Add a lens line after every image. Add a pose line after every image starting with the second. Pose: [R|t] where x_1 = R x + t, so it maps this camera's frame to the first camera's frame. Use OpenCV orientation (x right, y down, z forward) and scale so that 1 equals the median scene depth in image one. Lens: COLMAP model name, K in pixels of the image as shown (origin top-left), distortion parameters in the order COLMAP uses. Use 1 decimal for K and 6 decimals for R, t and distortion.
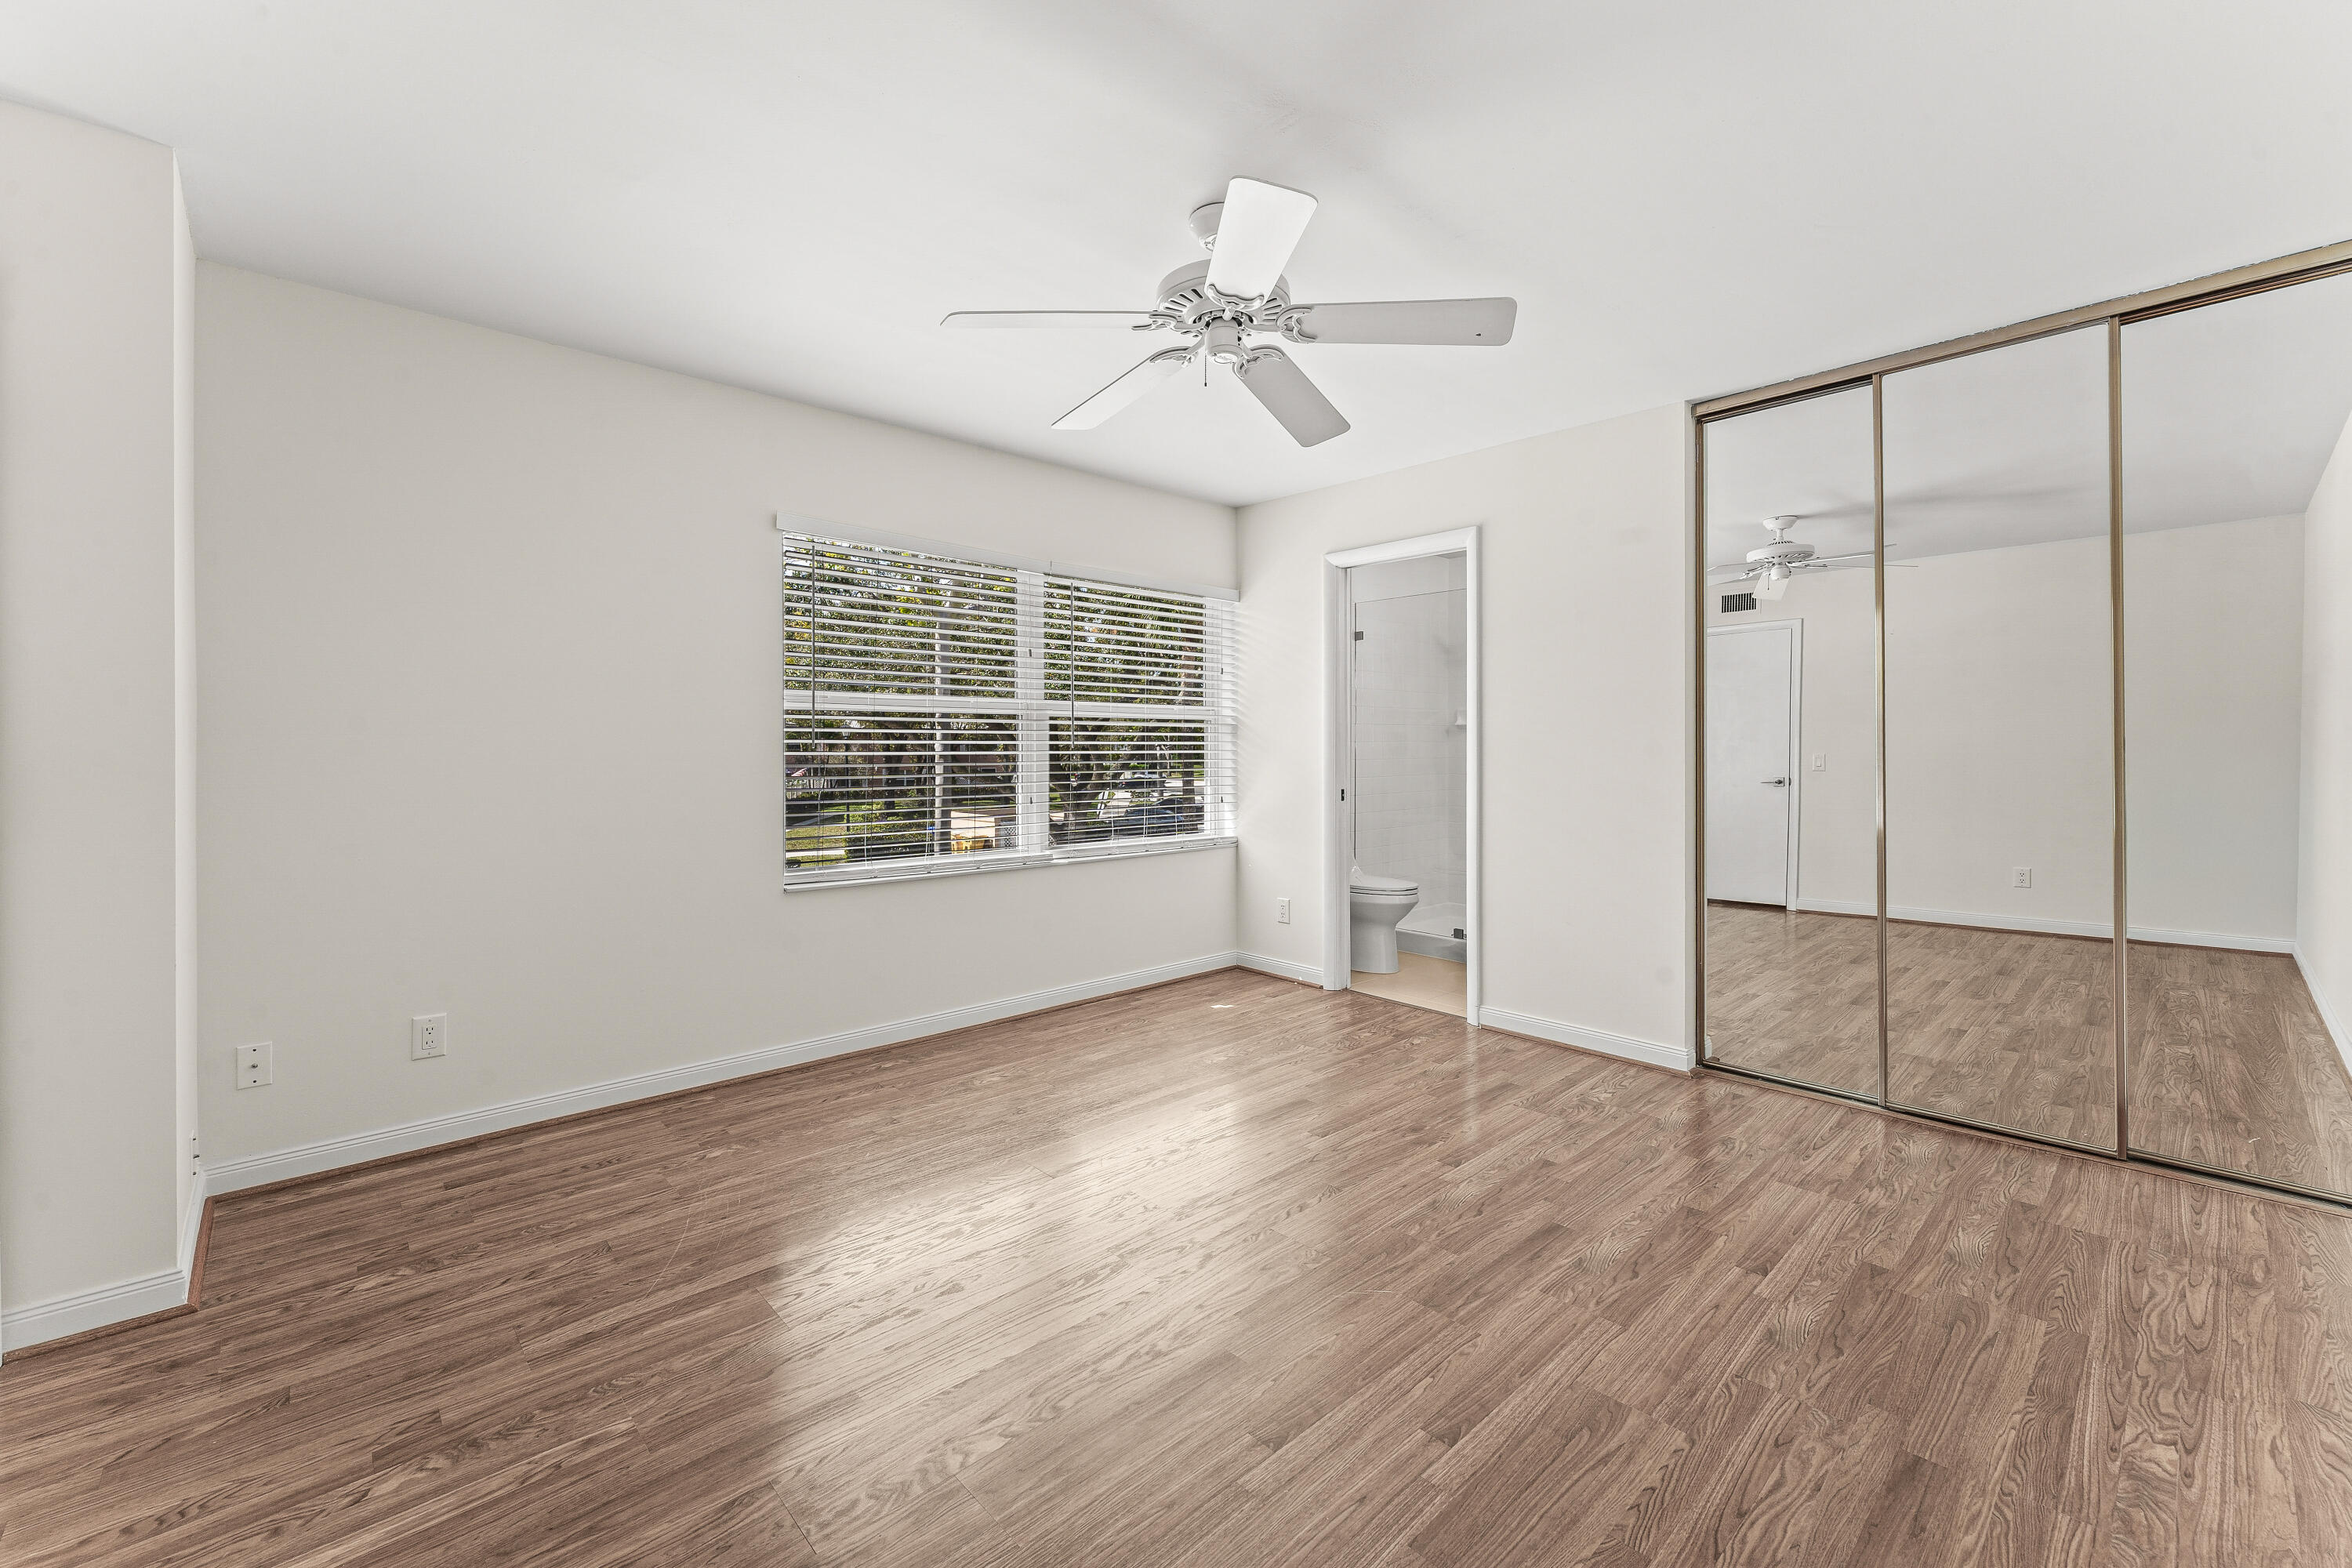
lens RADIAL K [[968.1, 0, 1179.1], [0, 968.1, 744.8], [0, 0, 1]] dist [-0.000441, -0.000396]
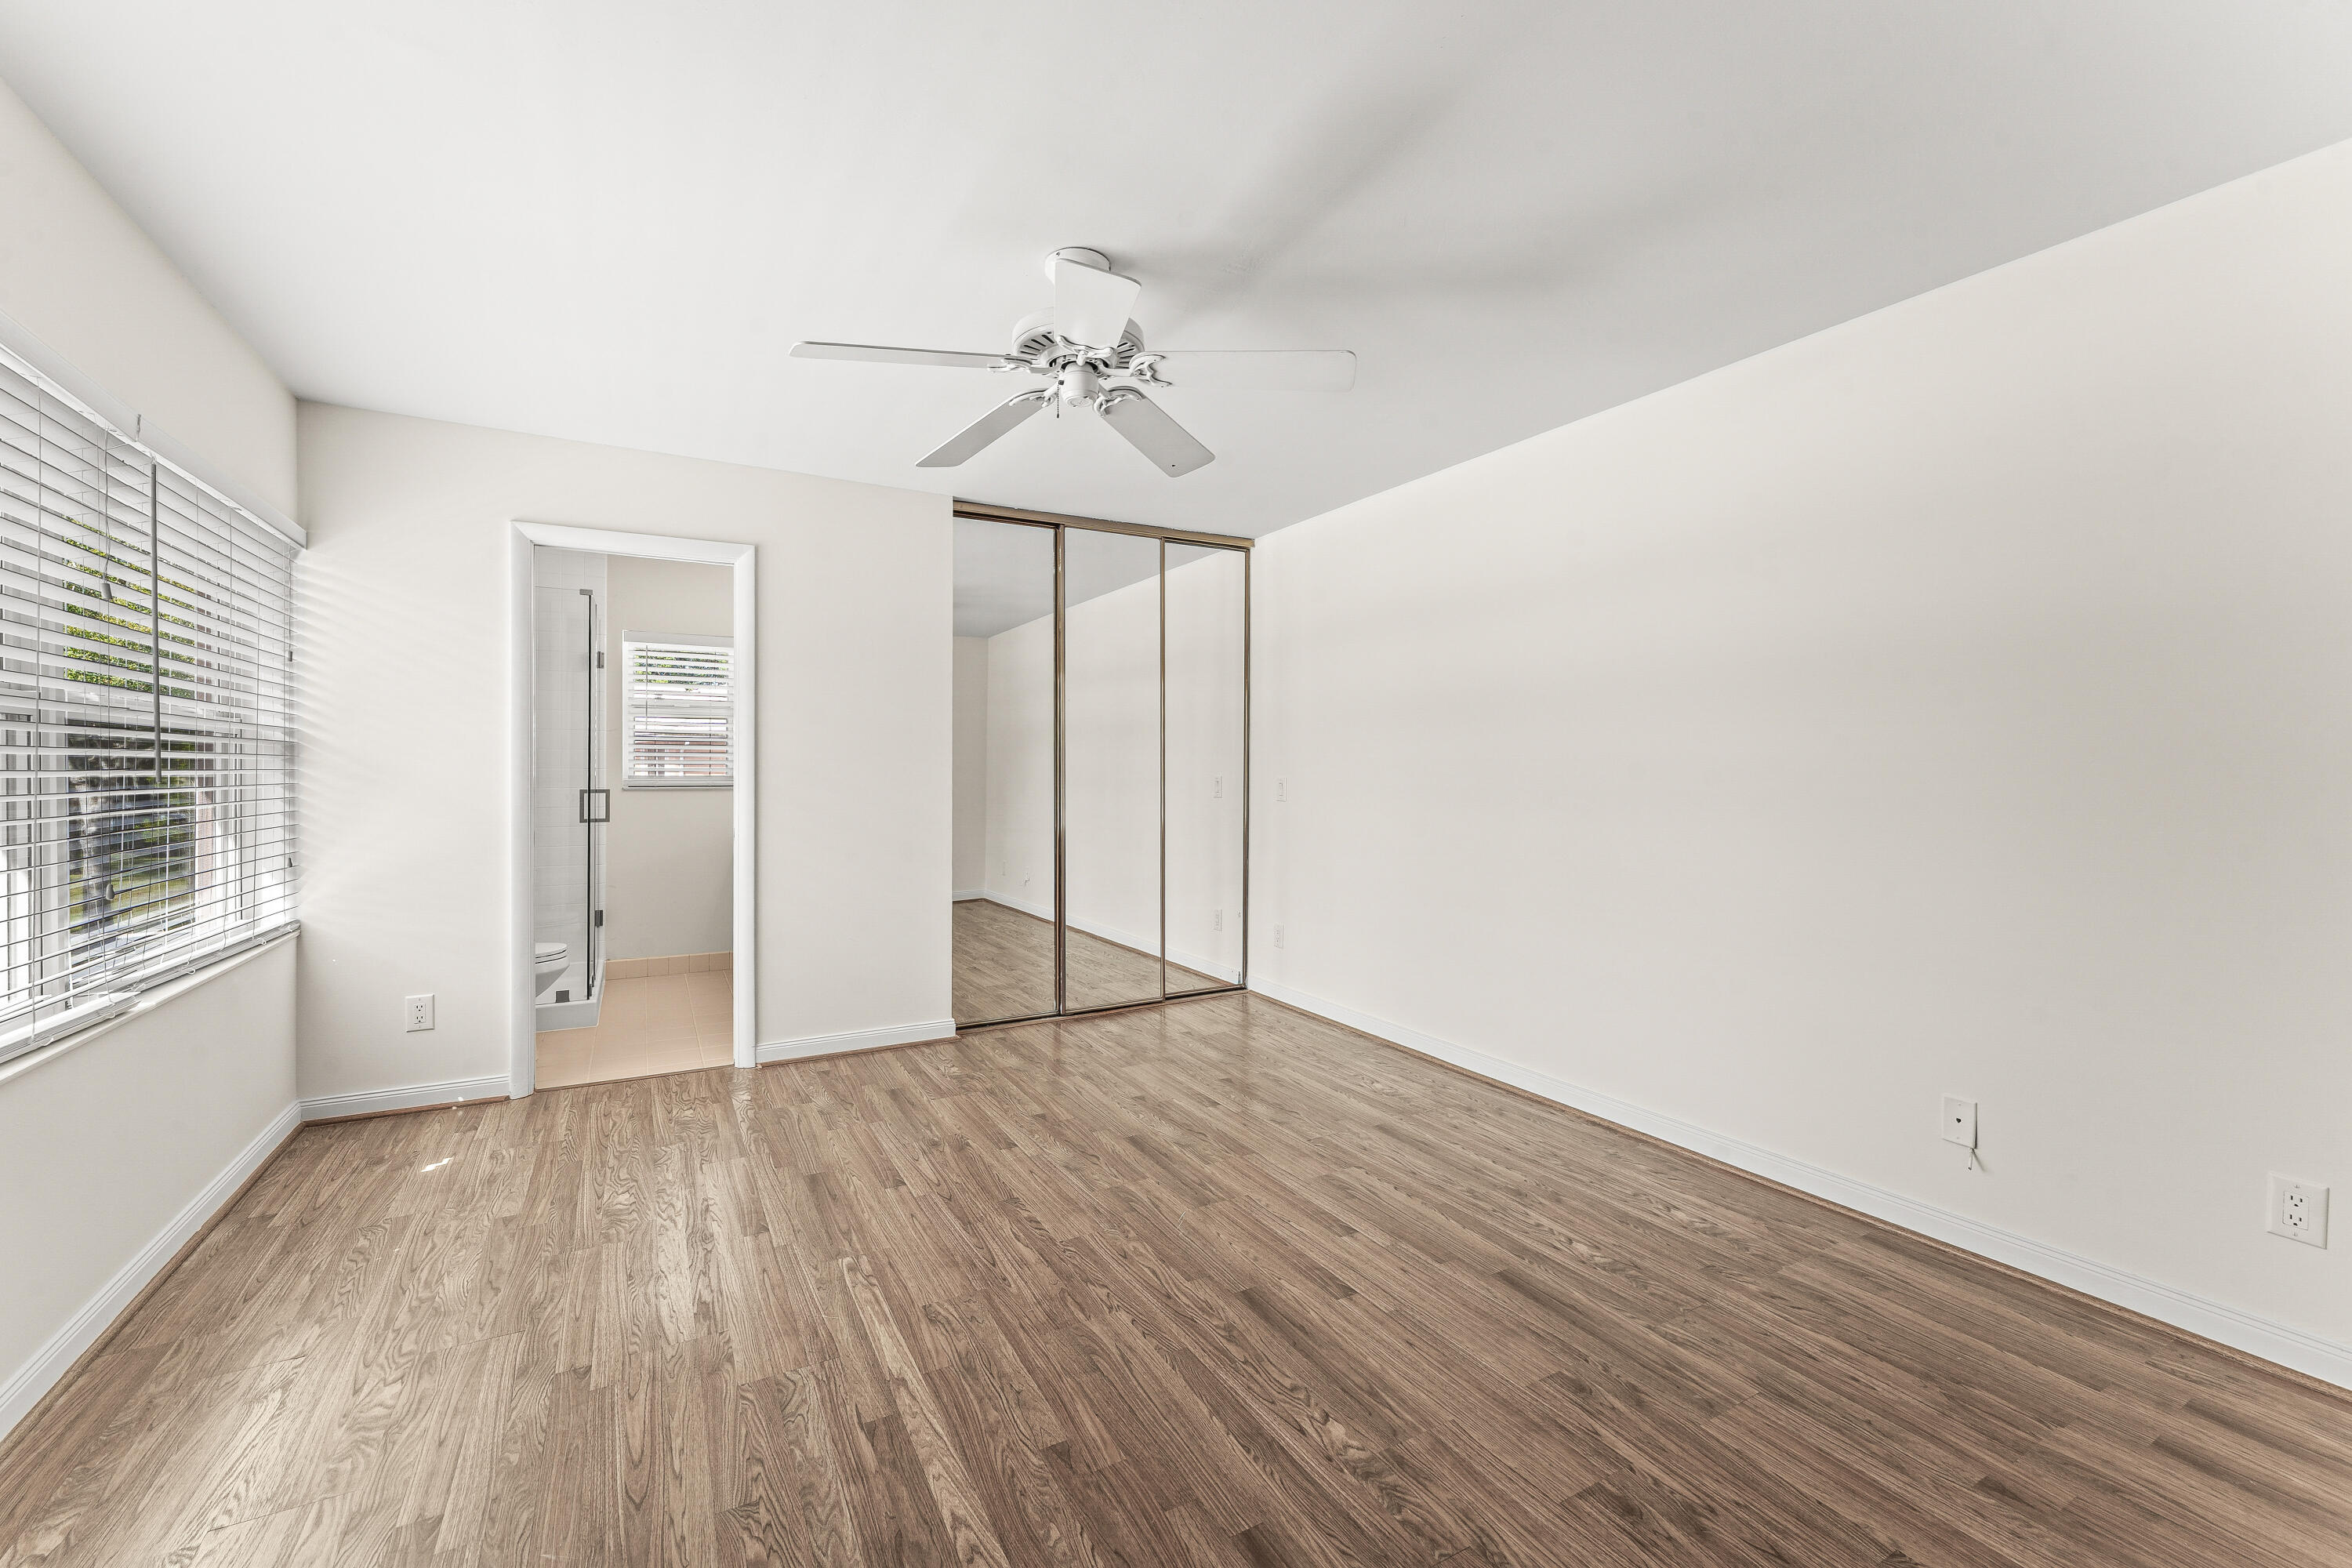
lens RADIAL K [[952.1, 0, 1178.8], [0, 952.1, 770.2], [0, 0, 1]] dist [-0.000799, -0.000146]
pose [[0.238233, -0.003209, 0.971203, -0.647203], [-0.002079, 0.999991, 0.003814, -0.010262], [-0.971206, -0.002927, 0.238224, 0.468433]]
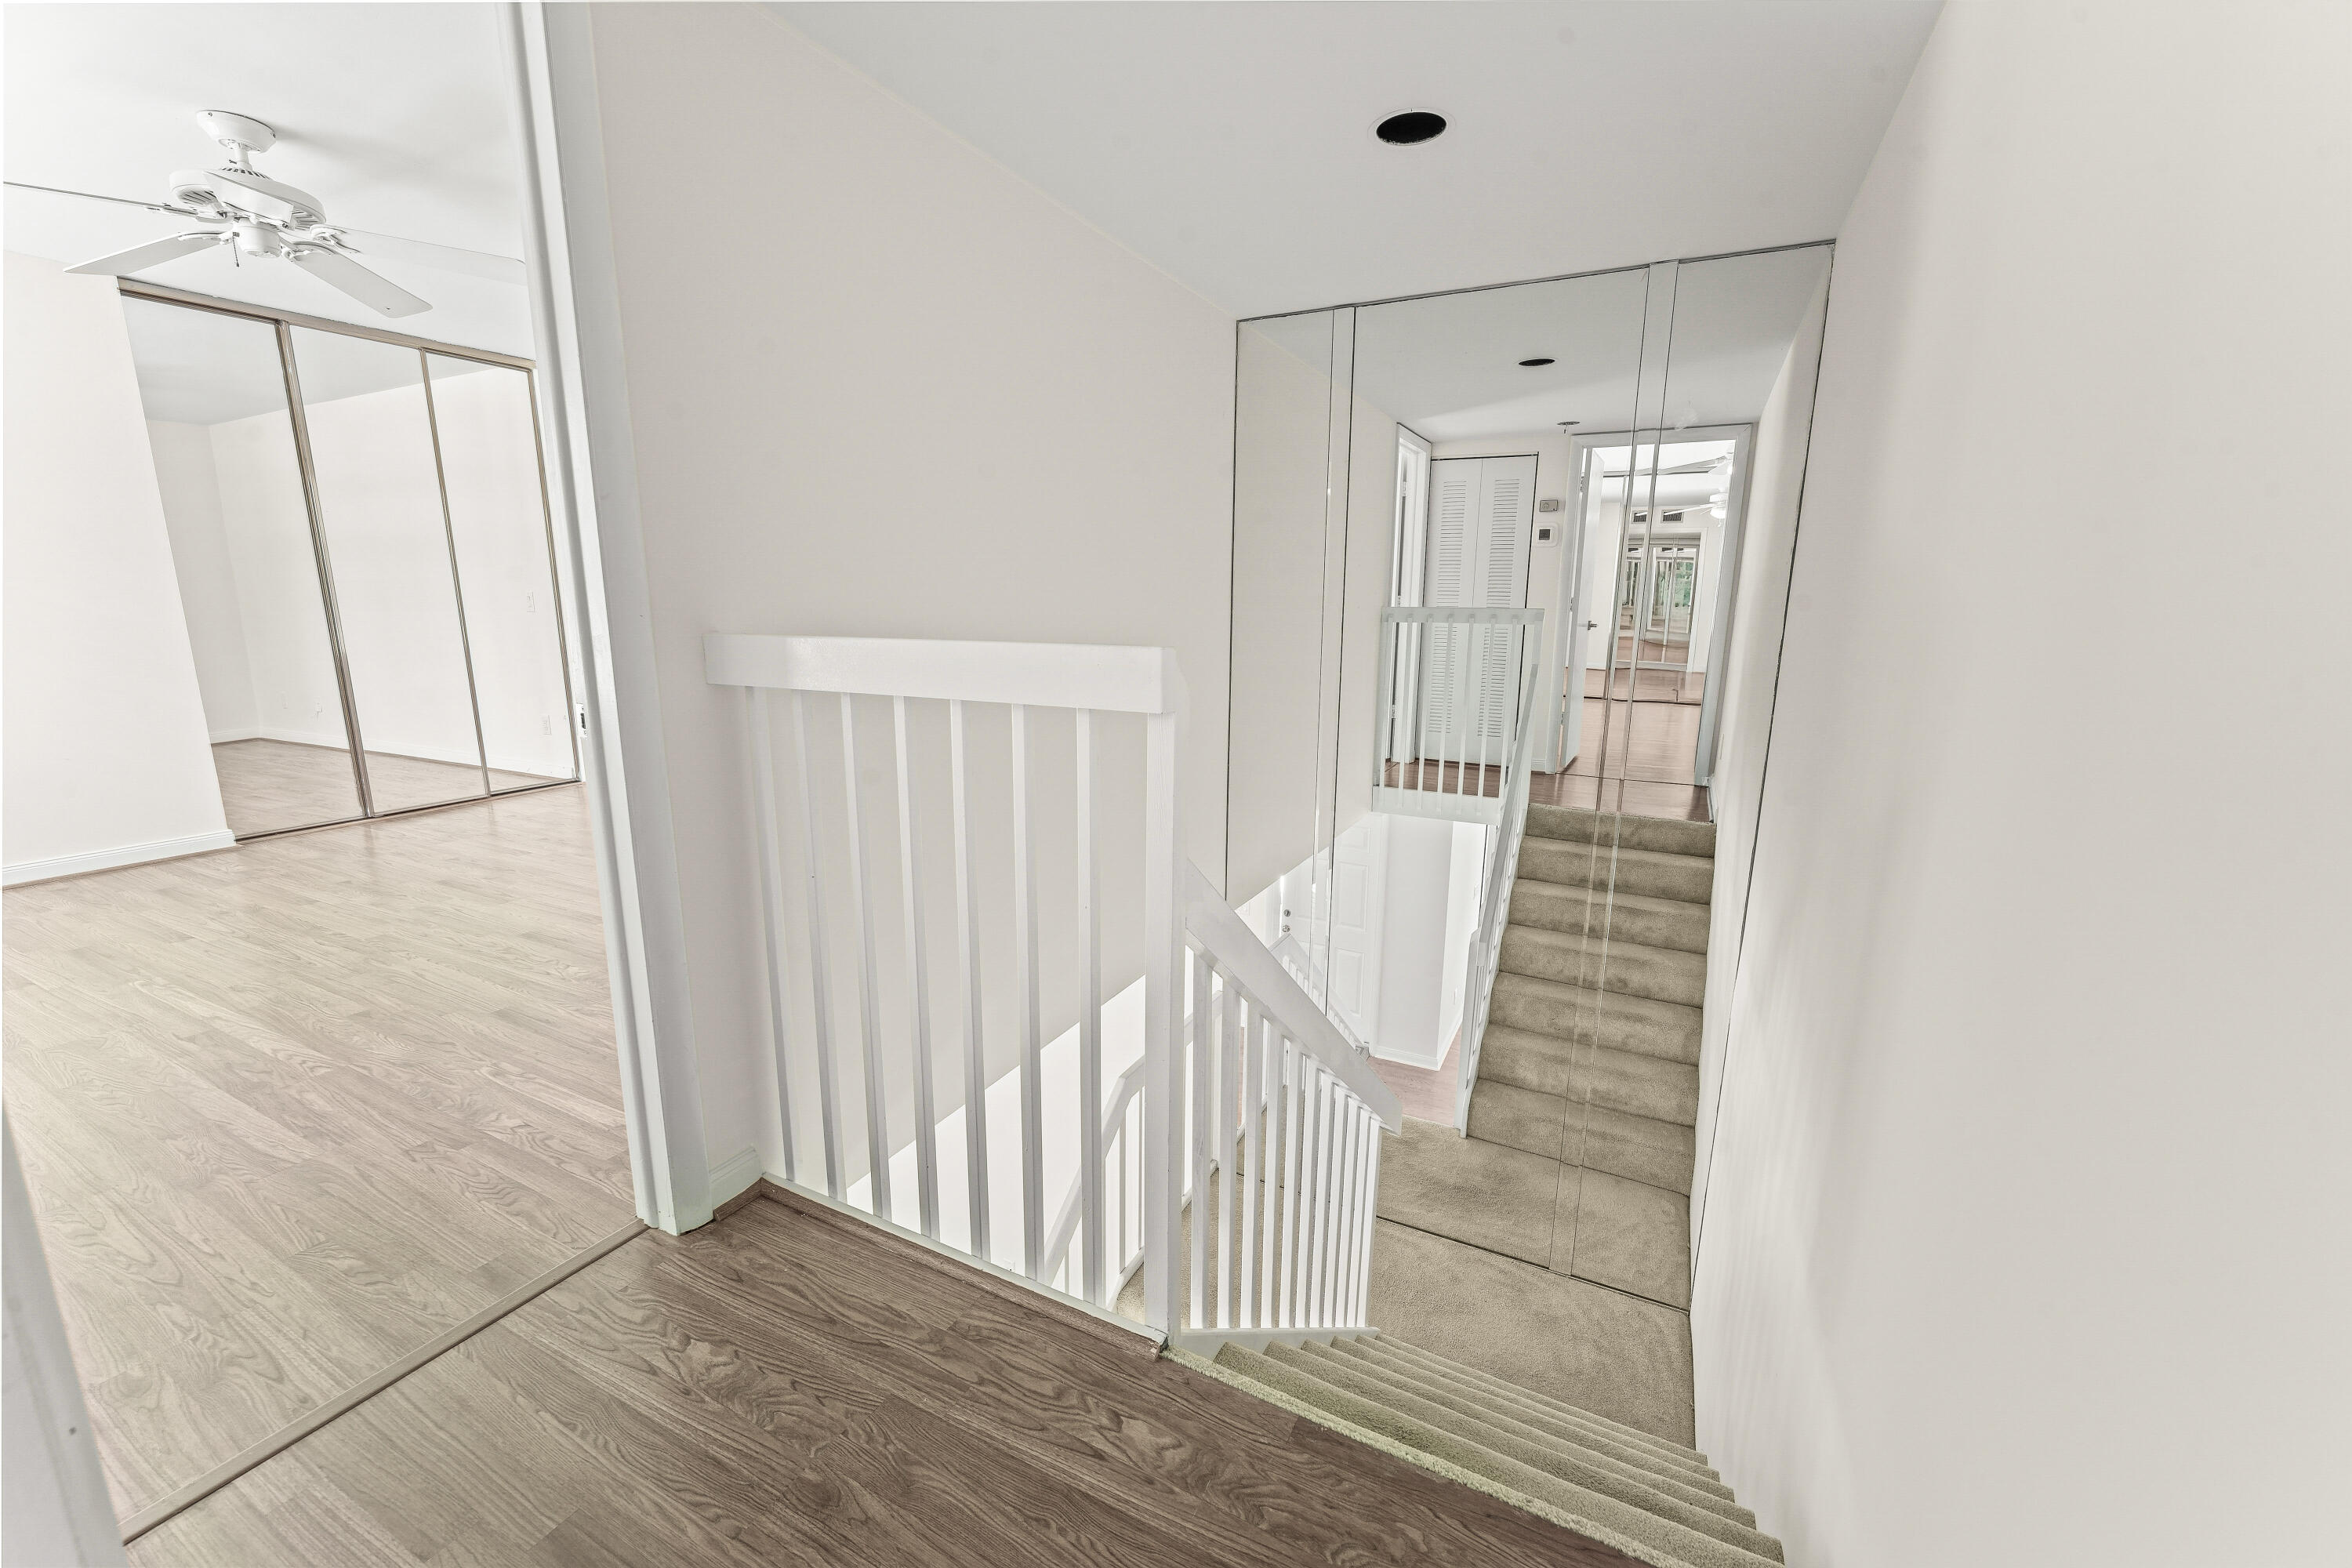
lens RADIAL K [[924.0, 0, 1160.2], [0, 924.0, 783.4], [0, 0, 1]] dist [-0.001687, 0.000024]
pose [[-0.324774, -0.189231, 0.926668, -1.078745], [-0.003307, 0.980001, 0.198963, 0.011719], [-0.945786, 0.061554, -0.318905, 0.245683]]
